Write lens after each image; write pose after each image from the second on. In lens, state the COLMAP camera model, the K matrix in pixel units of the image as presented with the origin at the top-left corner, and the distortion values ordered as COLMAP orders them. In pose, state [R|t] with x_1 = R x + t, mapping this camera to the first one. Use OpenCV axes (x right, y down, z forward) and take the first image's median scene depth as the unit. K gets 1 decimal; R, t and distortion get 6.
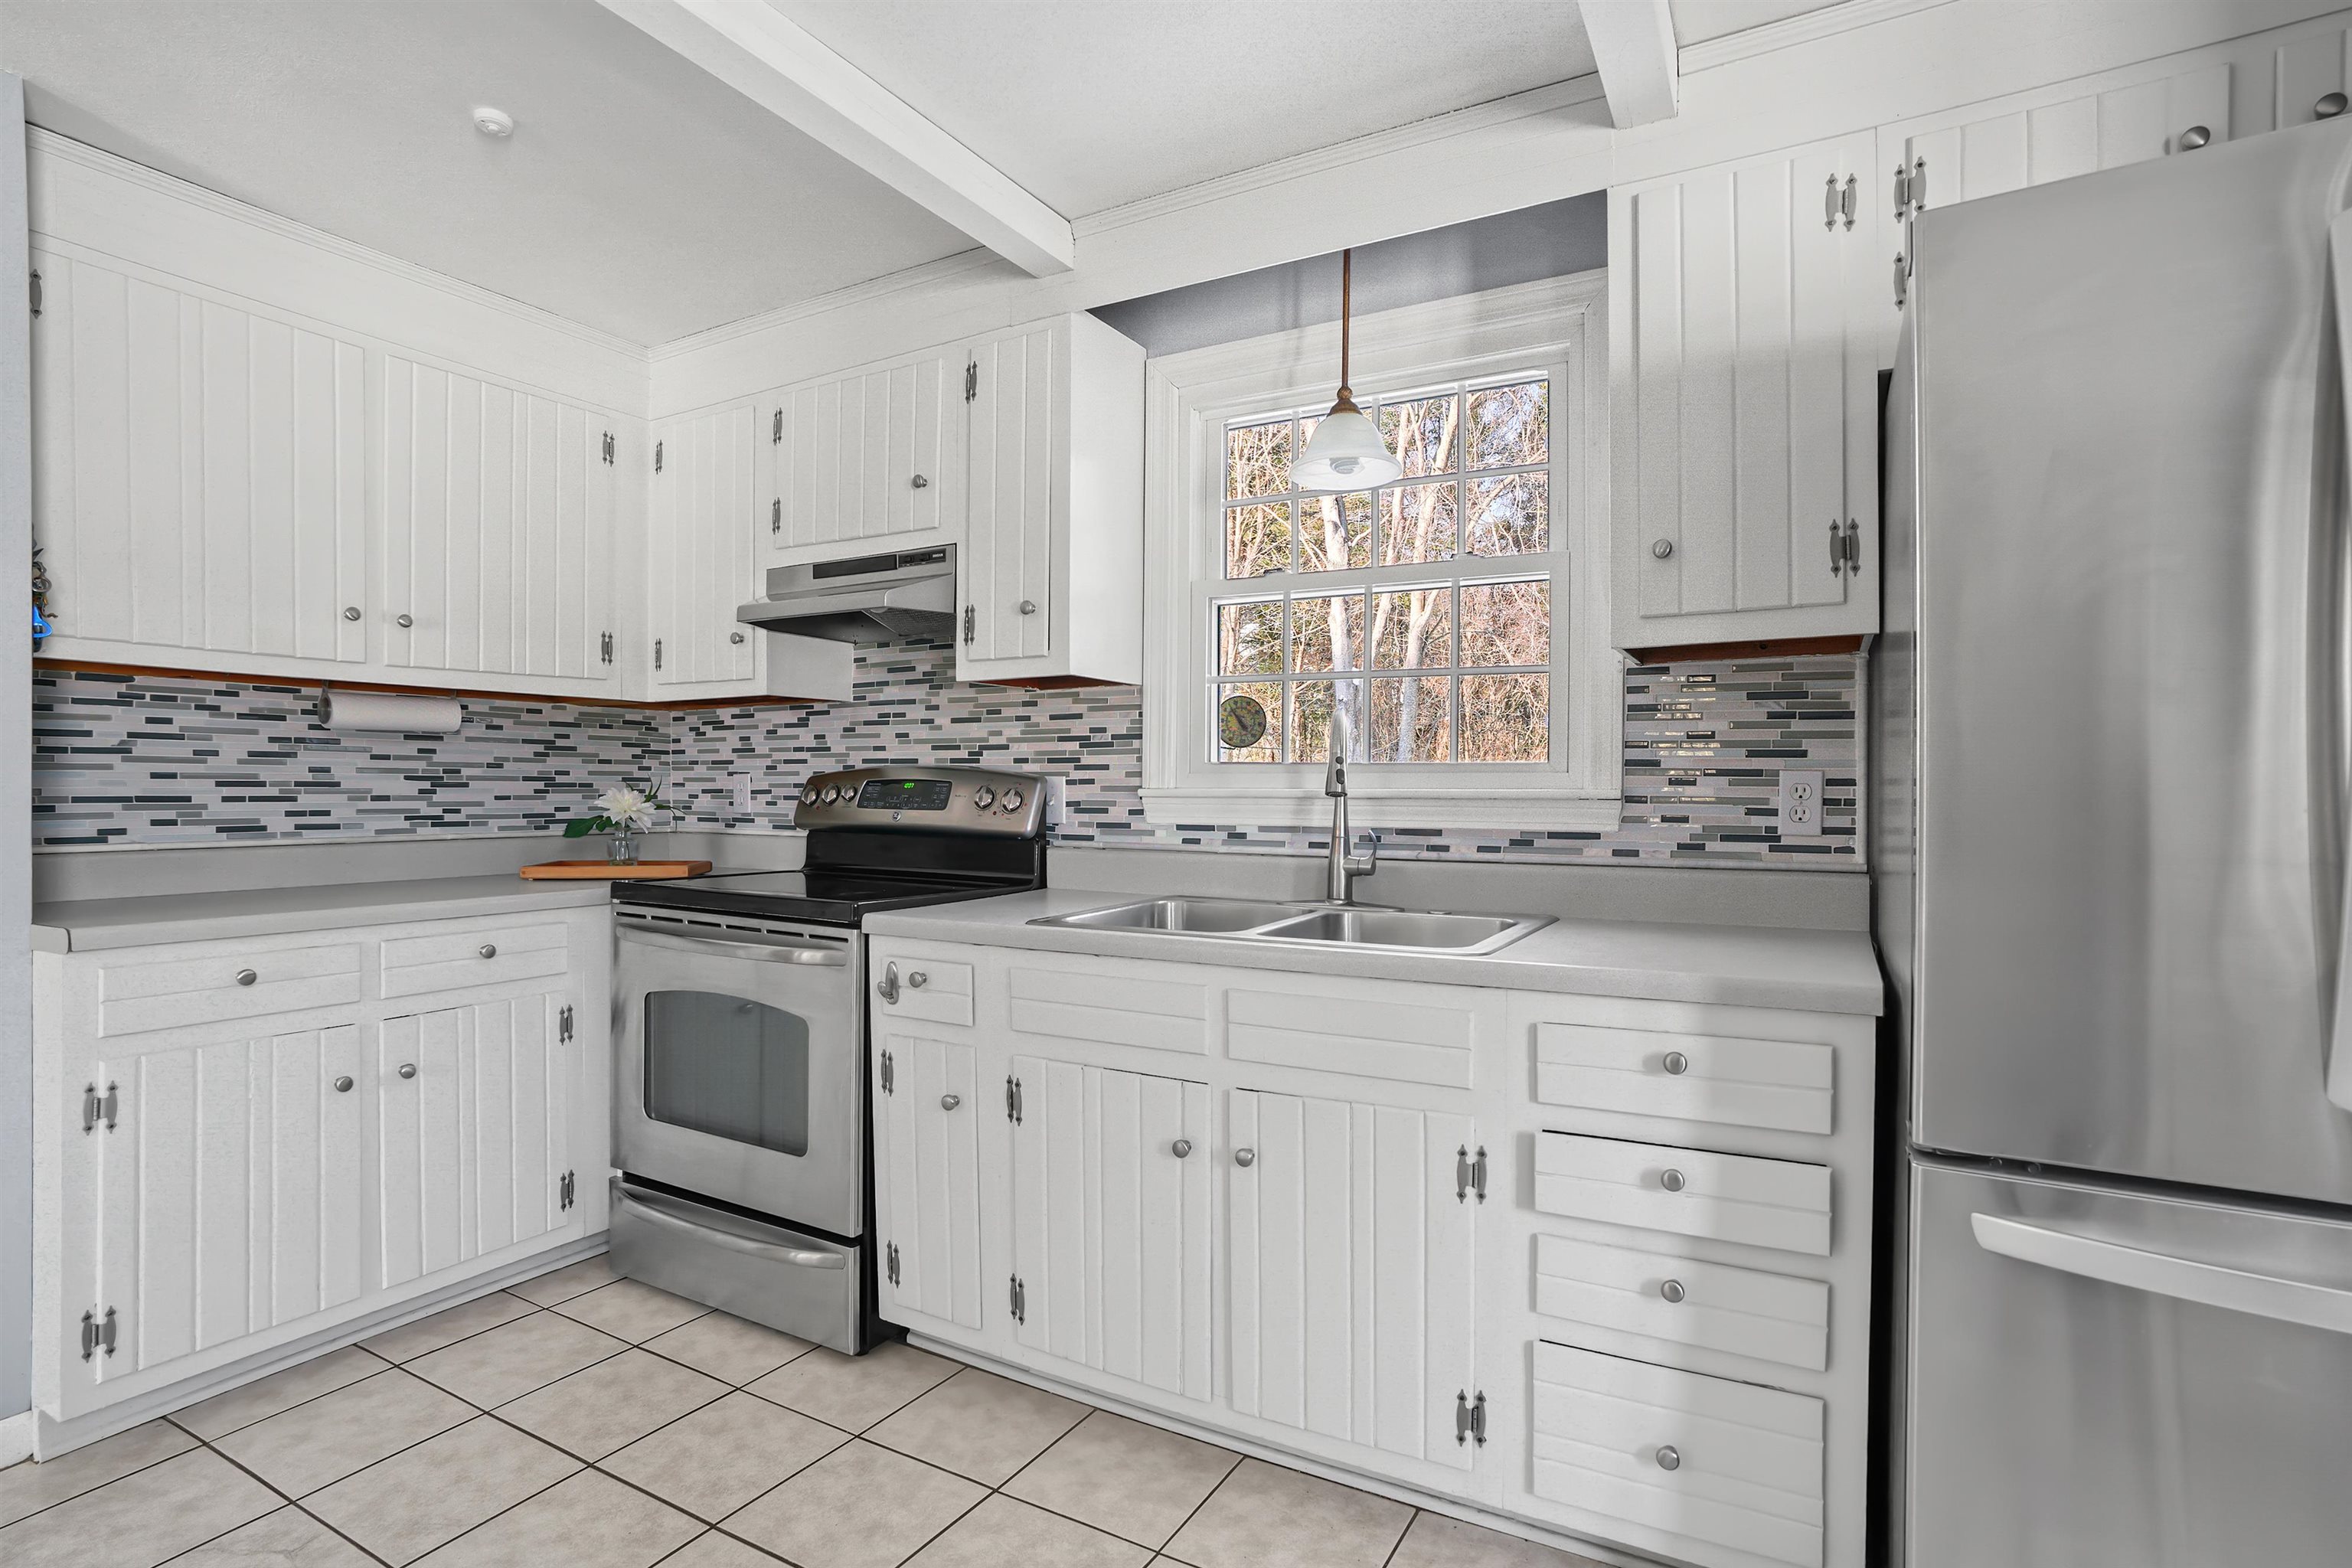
lens RADIAL K [[1179.1, 0, 1169.4], [0, 1179.1, 794.1], [0, 0, 1]] dist [-0.051680, 0.027399]
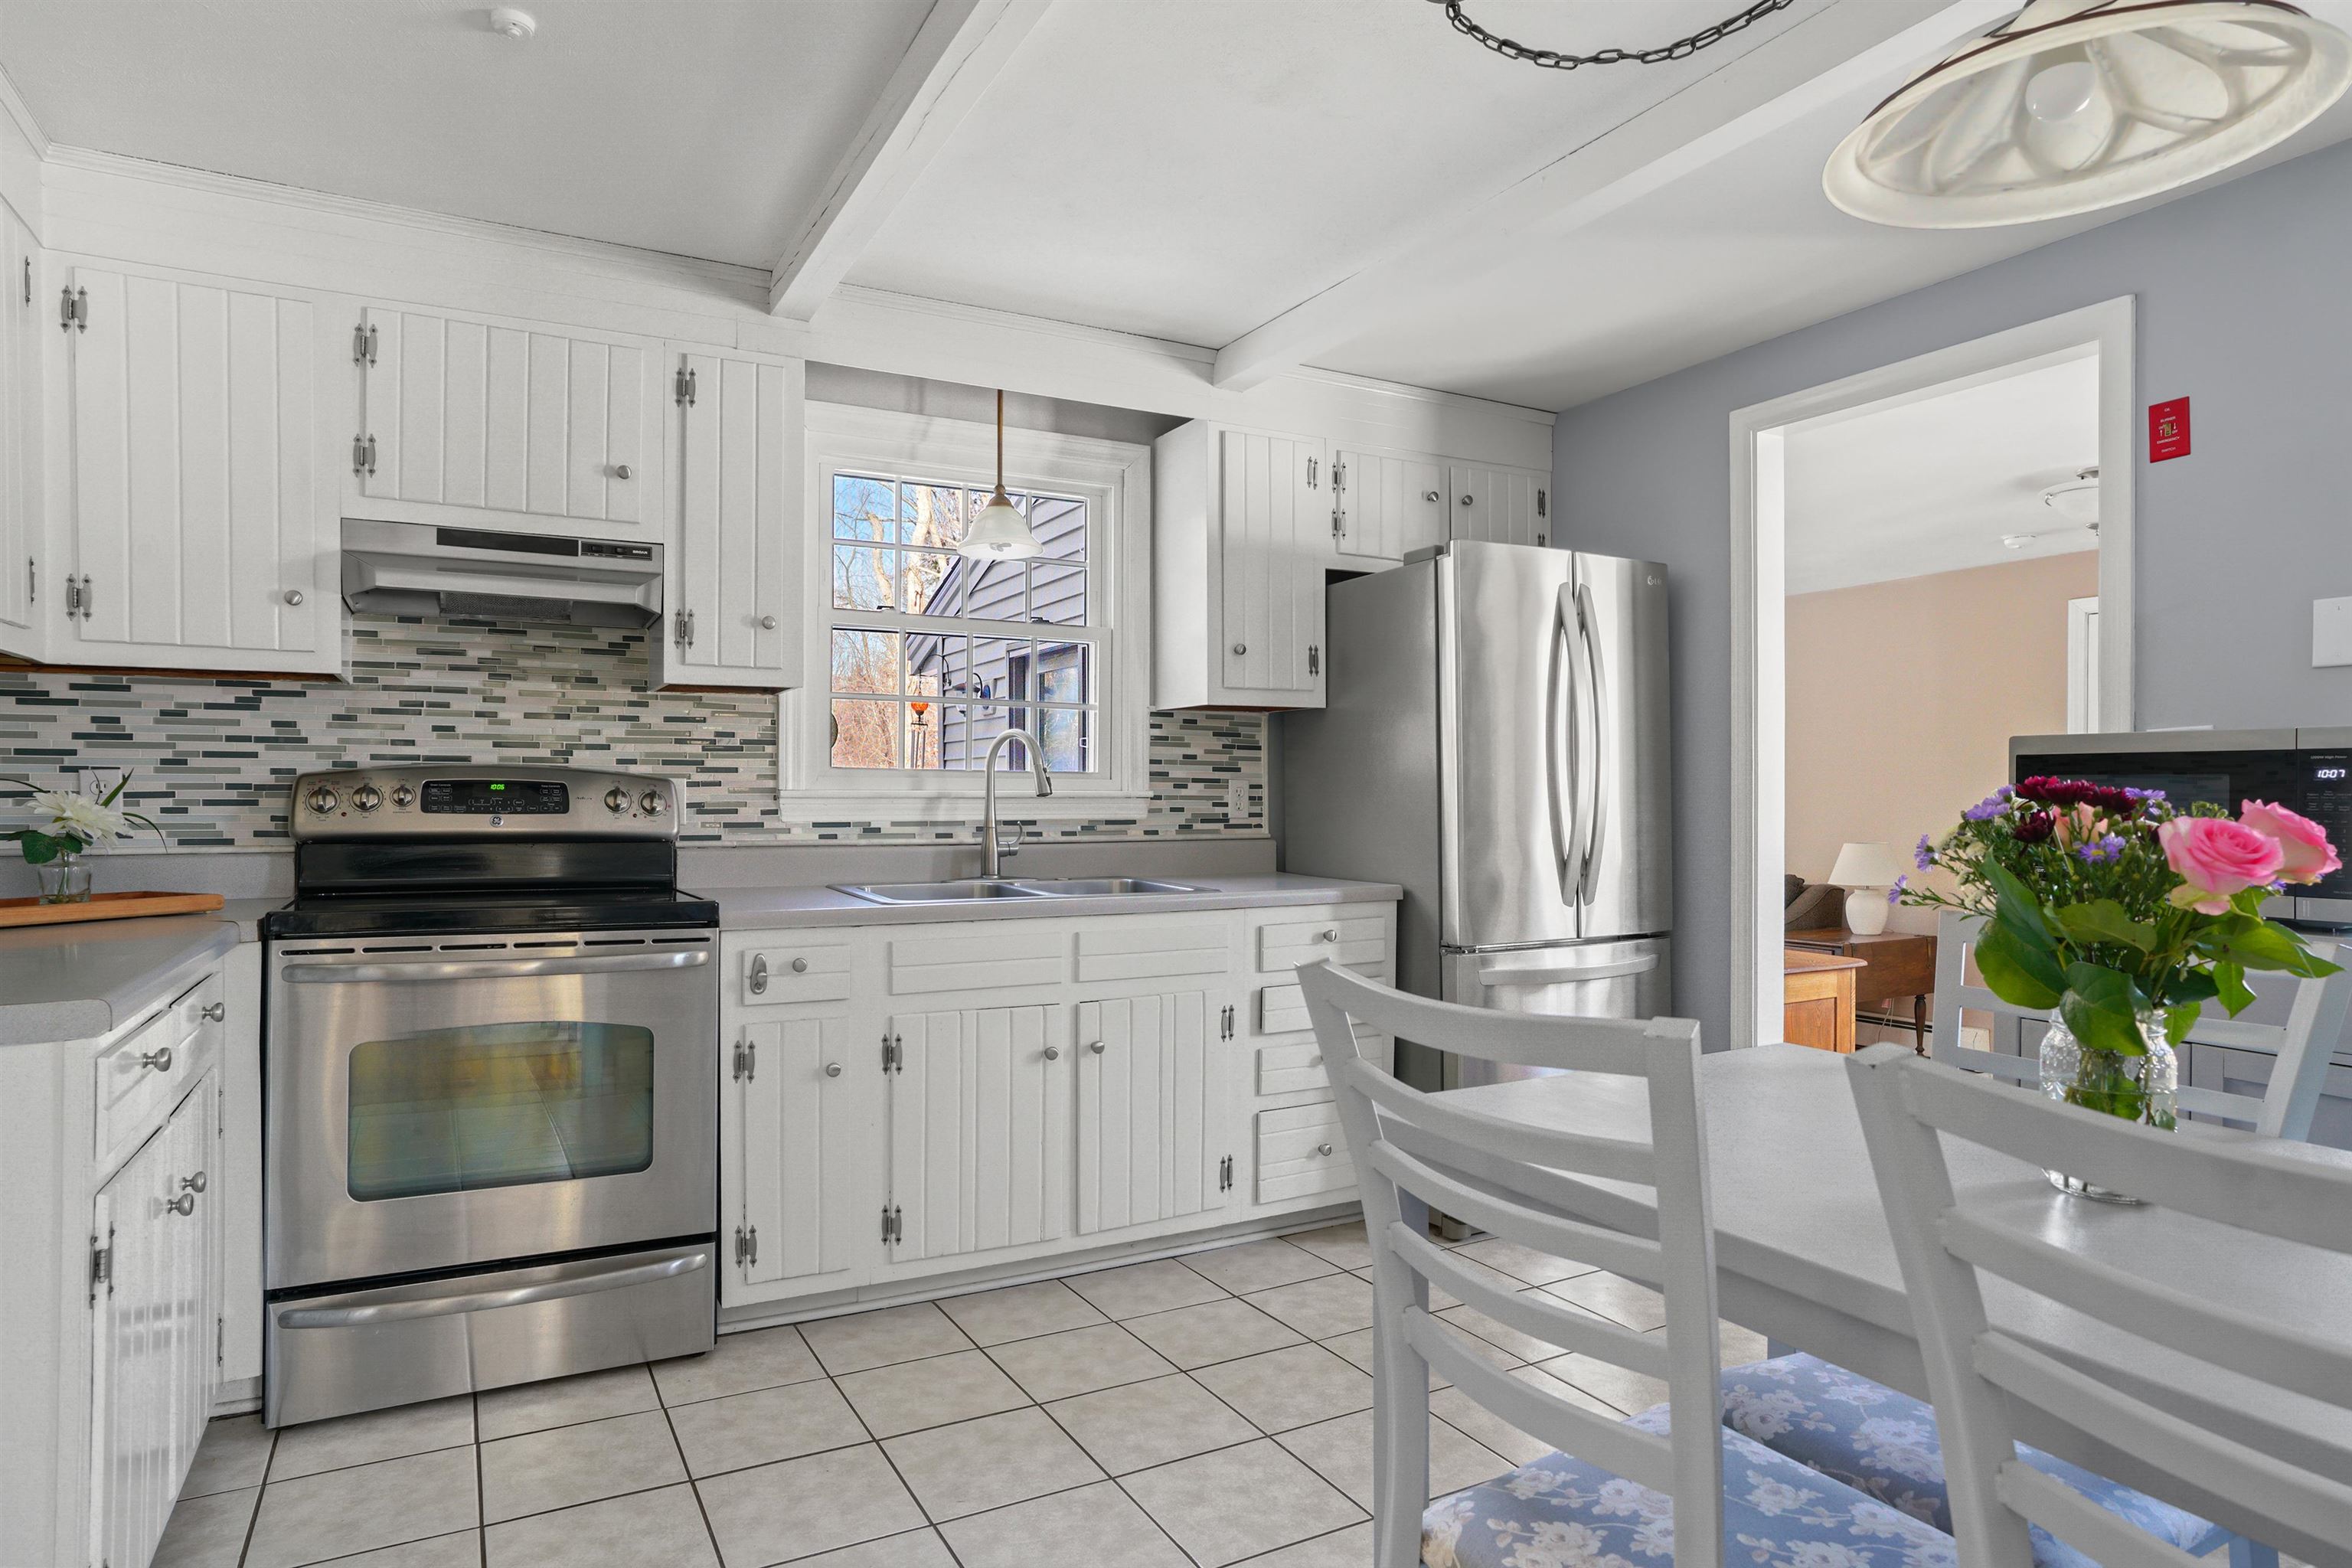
lens RADIAL K [[1357.4, 0, 1168.1], [0, 1357.4, 783.3], [0, 0, 1]] dist [-0.002196, -0.000198]
pose [[0.533129, 0.002991, 0.846029, -0.921851], [0.002624, 0.999983, -0.005189, -0.003864], [-0.846030, 0.004986, 0.533112, 0.026970]]
